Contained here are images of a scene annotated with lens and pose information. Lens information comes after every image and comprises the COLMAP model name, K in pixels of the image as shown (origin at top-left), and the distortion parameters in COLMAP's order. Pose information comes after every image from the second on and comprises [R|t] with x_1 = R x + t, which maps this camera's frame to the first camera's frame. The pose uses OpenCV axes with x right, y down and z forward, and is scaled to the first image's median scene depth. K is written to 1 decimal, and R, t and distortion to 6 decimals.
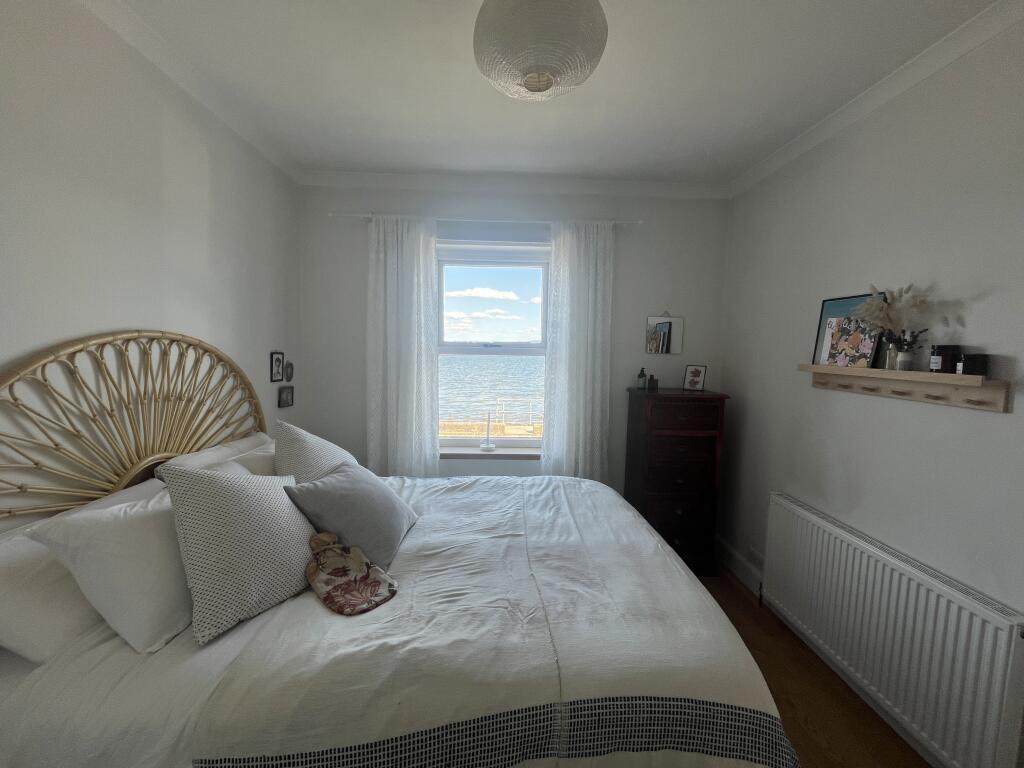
lens RADIAL K [[415.2, 0, 510.0], [0, 415.2, 382.1], [0, 0, 1]] dist [-0.001246, 0.000555]
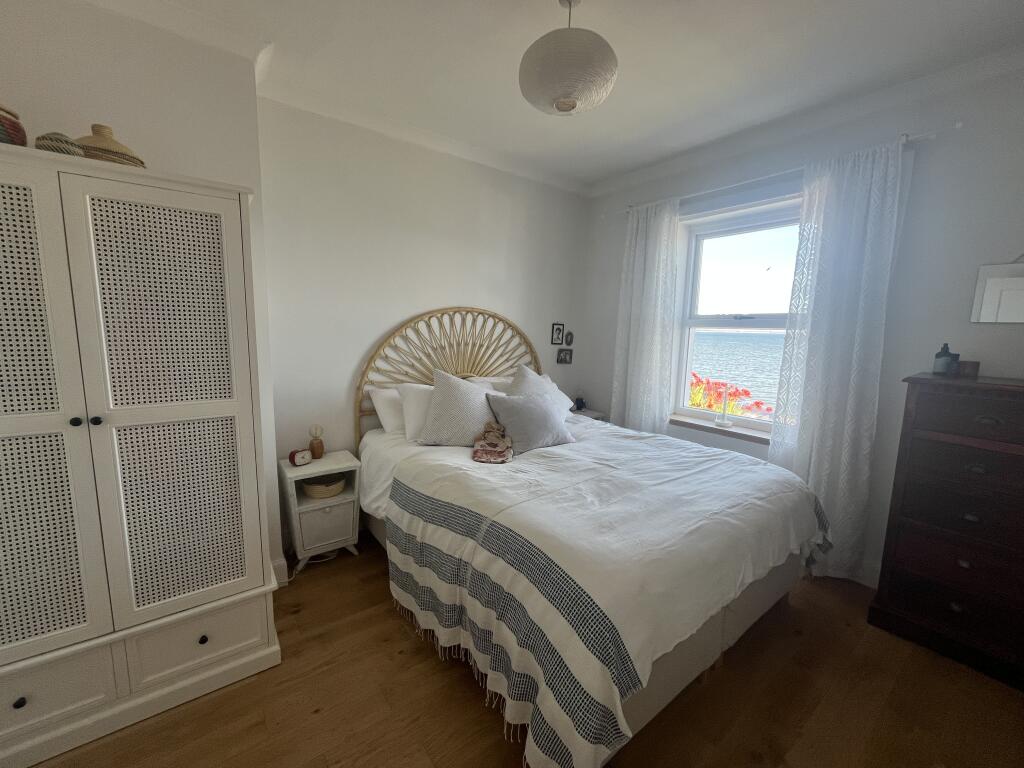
lens RADIAL K [[415.2, 0, 510.0], [0, 415.2, 382.1], [0, 0, 1]] dist [-0.001246, 0.000555]
pose [[0.580794, 0.101608, -0.807684, 0.655193], [-0.082616, 0.994414, 0.065691, 0.060400], [0.809847, 0.028574, 0.585944, 0.045678]]
